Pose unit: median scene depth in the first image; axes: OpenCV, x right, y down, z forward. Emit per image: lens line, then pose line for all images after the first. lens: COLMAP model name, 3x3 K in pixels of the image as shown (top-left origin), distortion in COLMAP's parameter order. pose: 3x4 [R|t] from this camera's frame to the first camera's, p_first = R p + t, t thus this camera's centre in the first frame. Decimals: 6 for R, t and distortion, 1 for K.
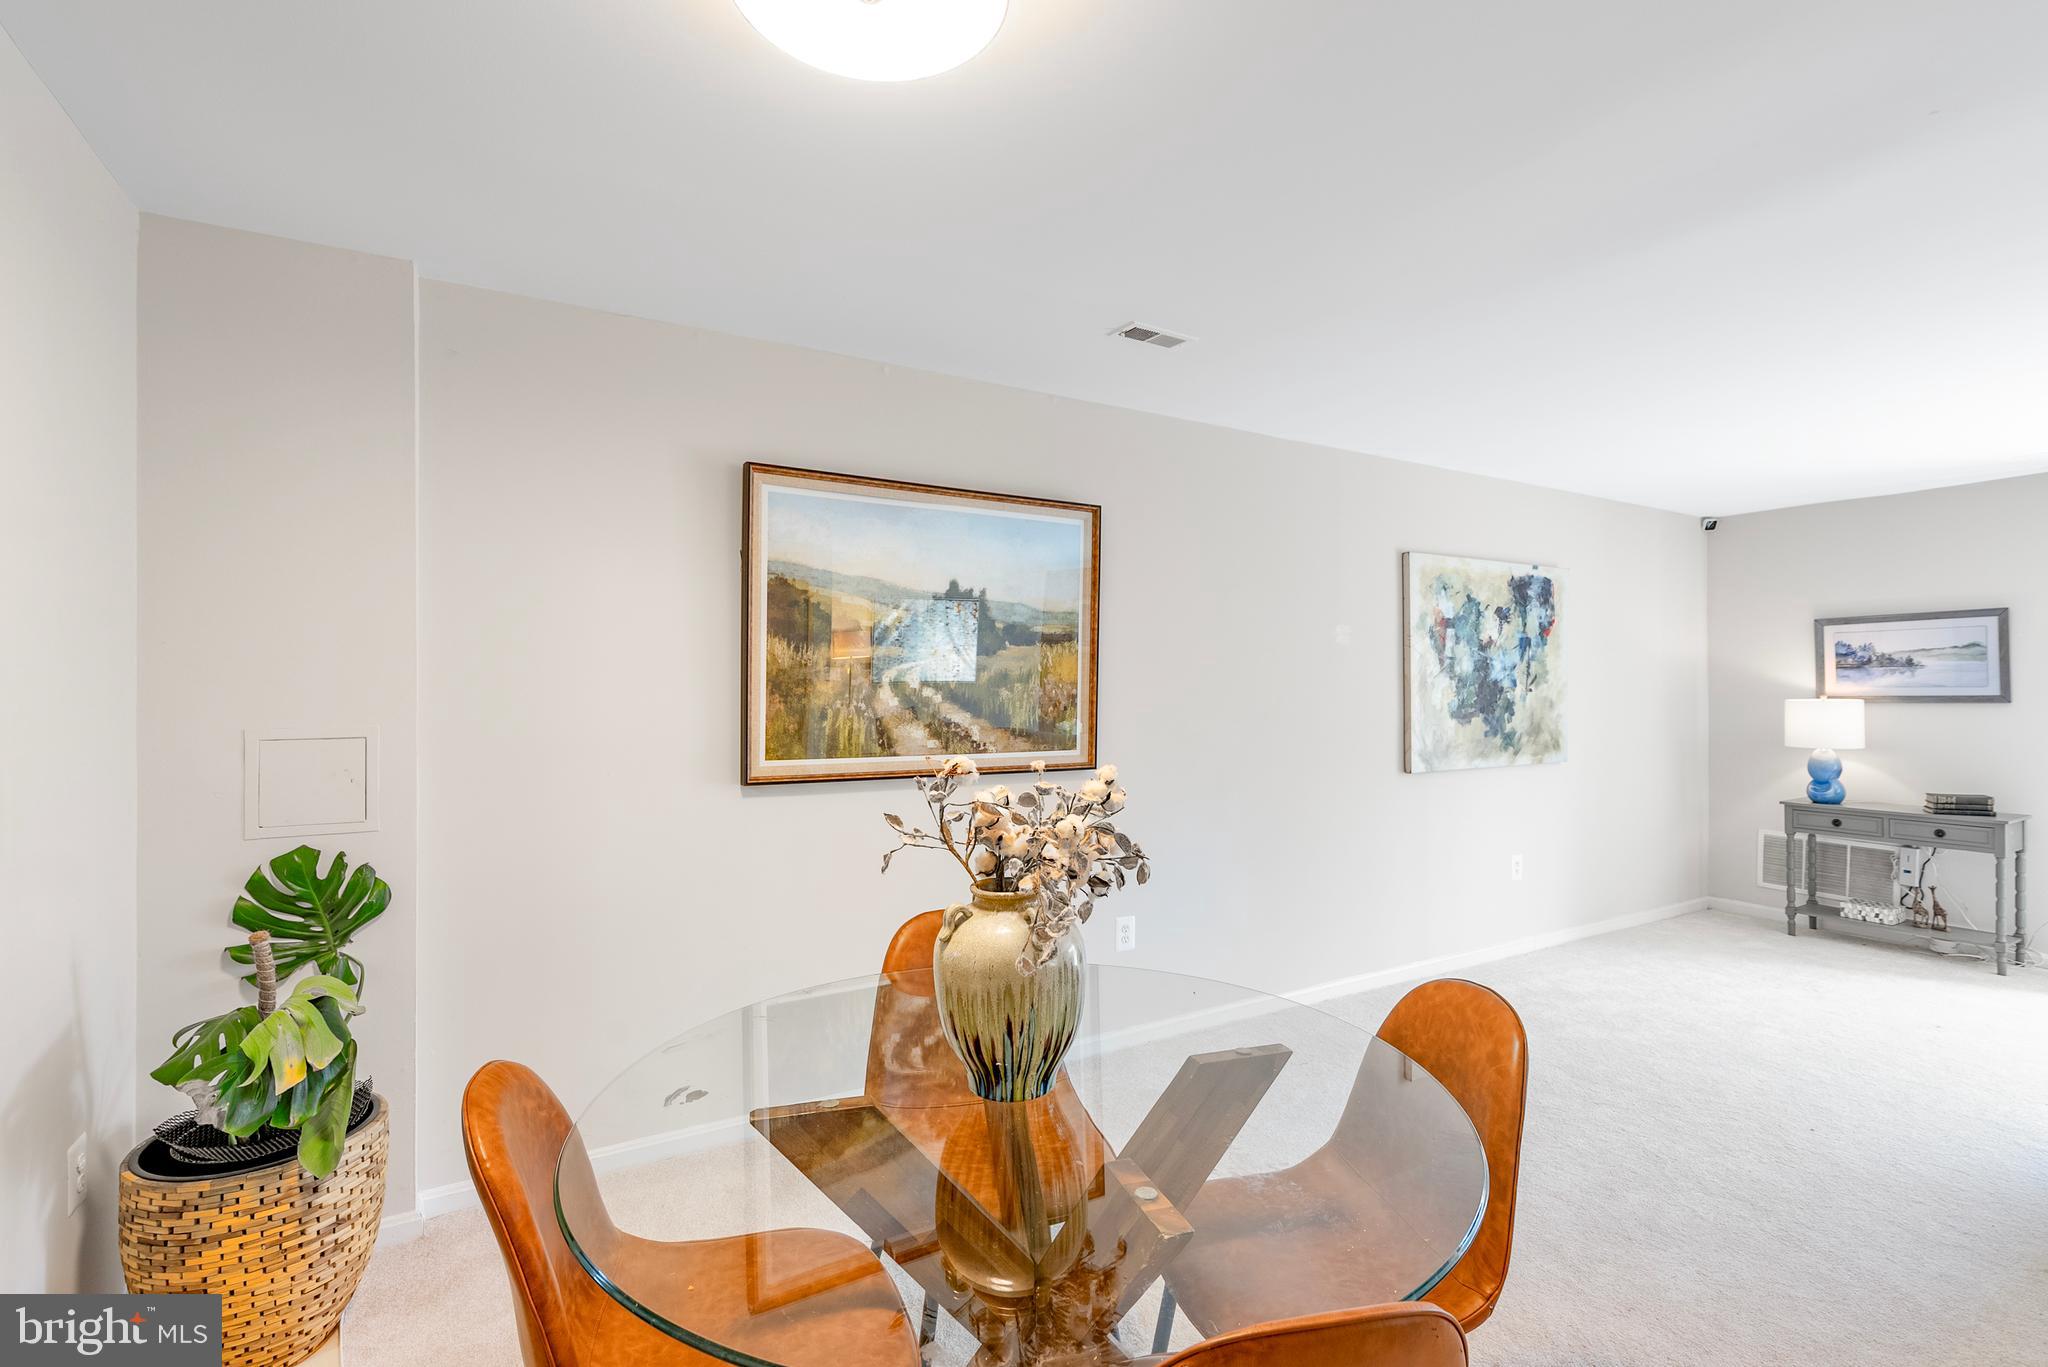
lens RADIAL K [[945.4, 0, 1024.0], [0, 945.4, 683.5], [0, 0, 1]] dist [-0.001177, -0.000073]
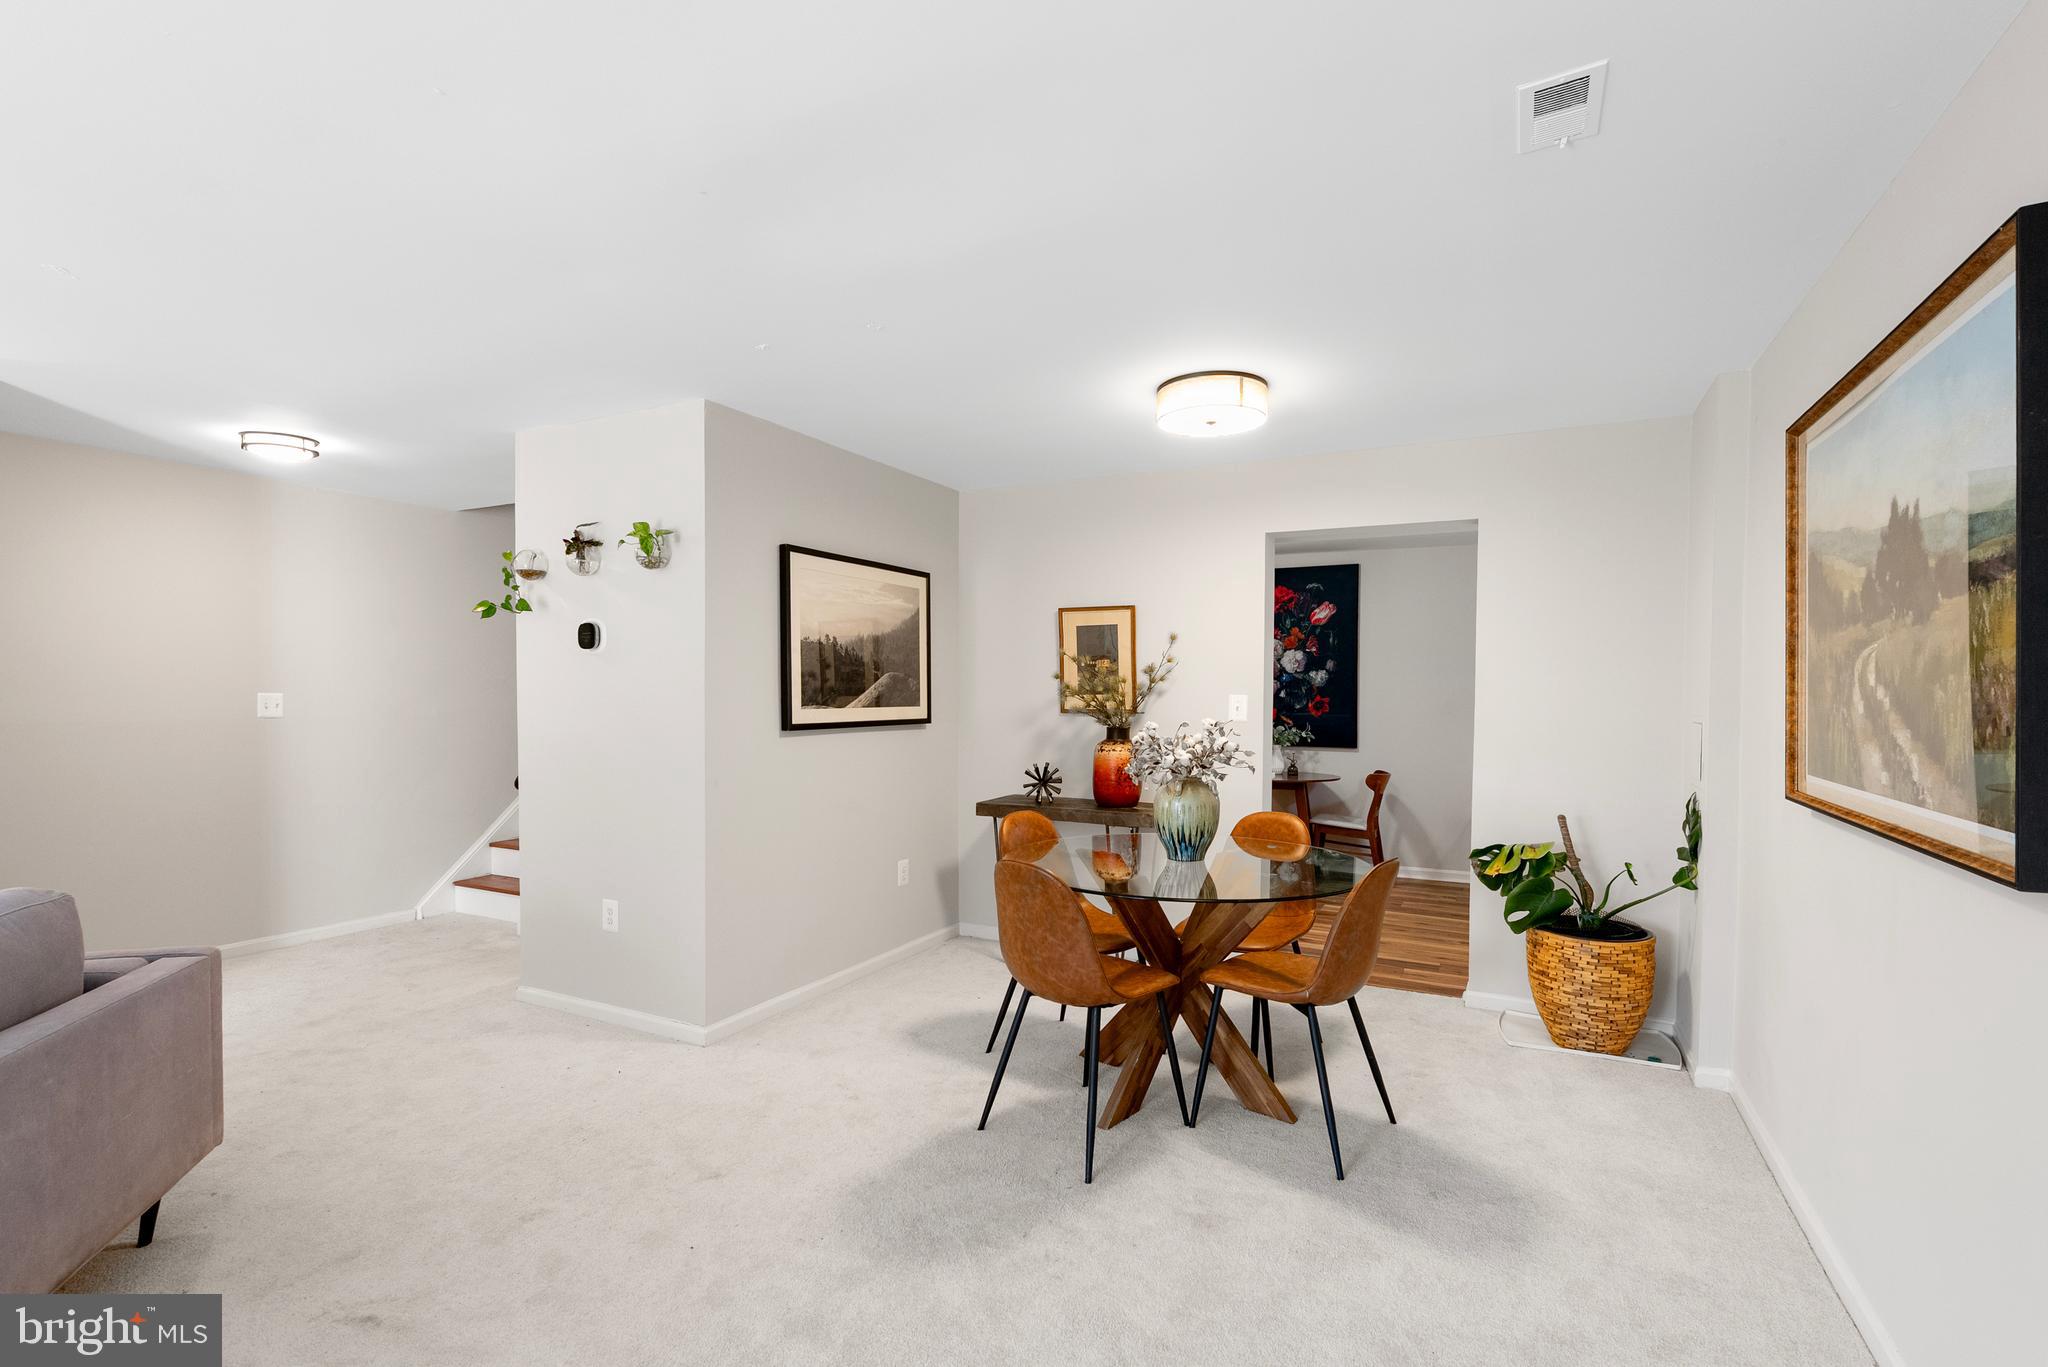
lens RADIAL K [[945.4, 0, 1024.0], [0, 945.4, 683.5], [0, 0, 1]] dist [-0.001177, -0.000073]
pose [[-0.846615, -0.002391, -0.532201, 0.706641], [0.007654, 0.999832, -0.016668, 0.009479], [0.532151, -0.018185, -0.846454, 1.245021]]
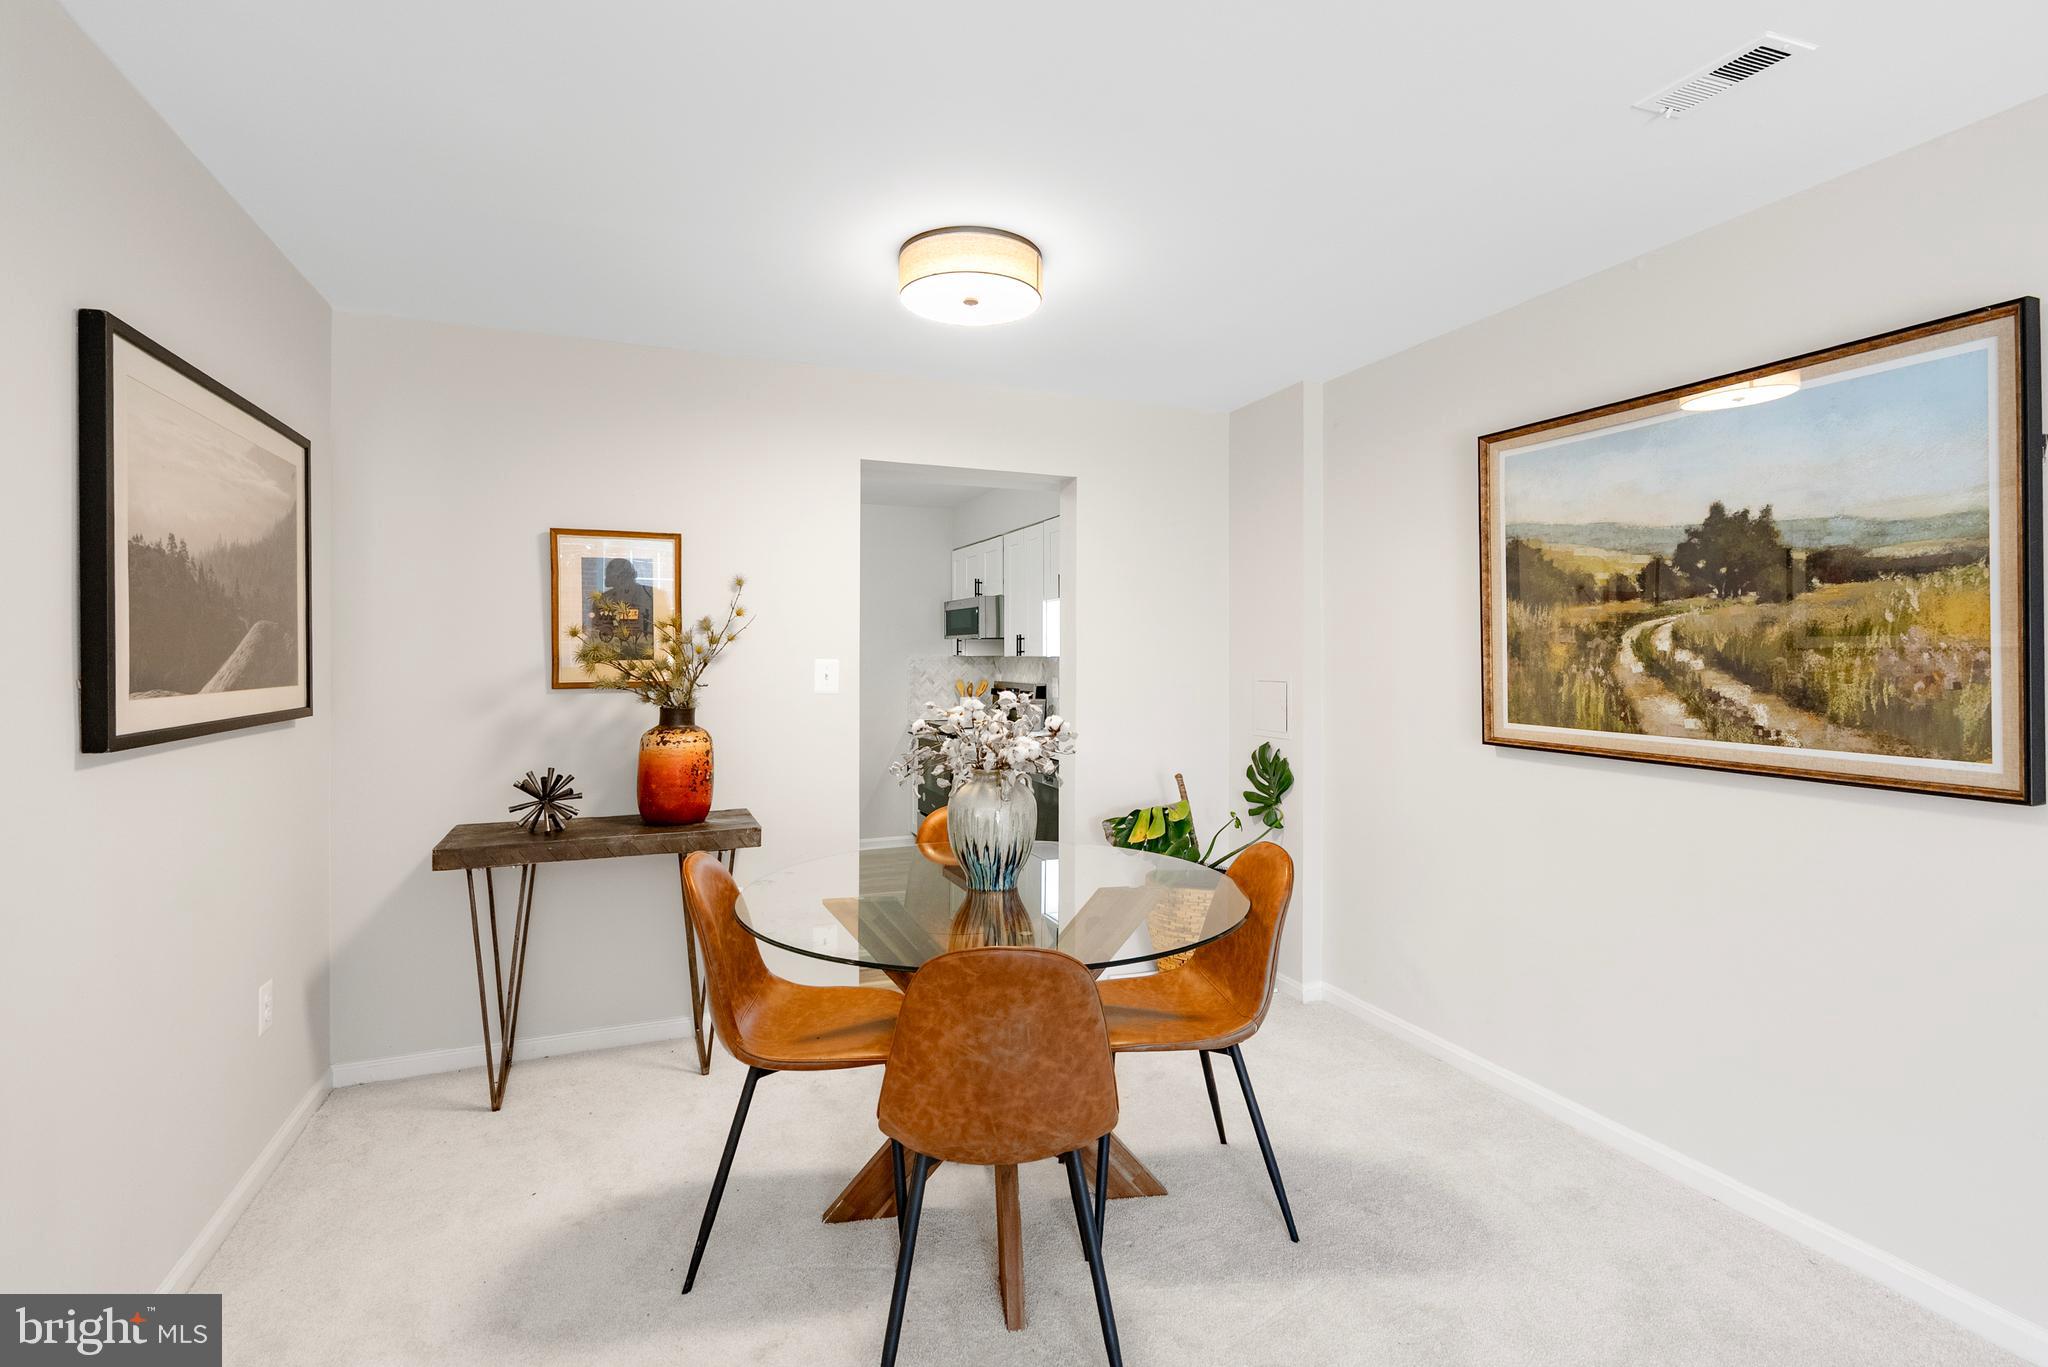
lens RADIAL K [[954.7, 0, 1026.6], [0, 954.7, 648.7], [0, 0, 1]] dist [-0.001080, 0.000021]
pose [[-0.151290, -0.001763, -0.988488, 0.762886], [0.012446, 0.999916, -0.003688, -0.000564], [0.988411, -0.012860, -0.151255, 0.601822]]
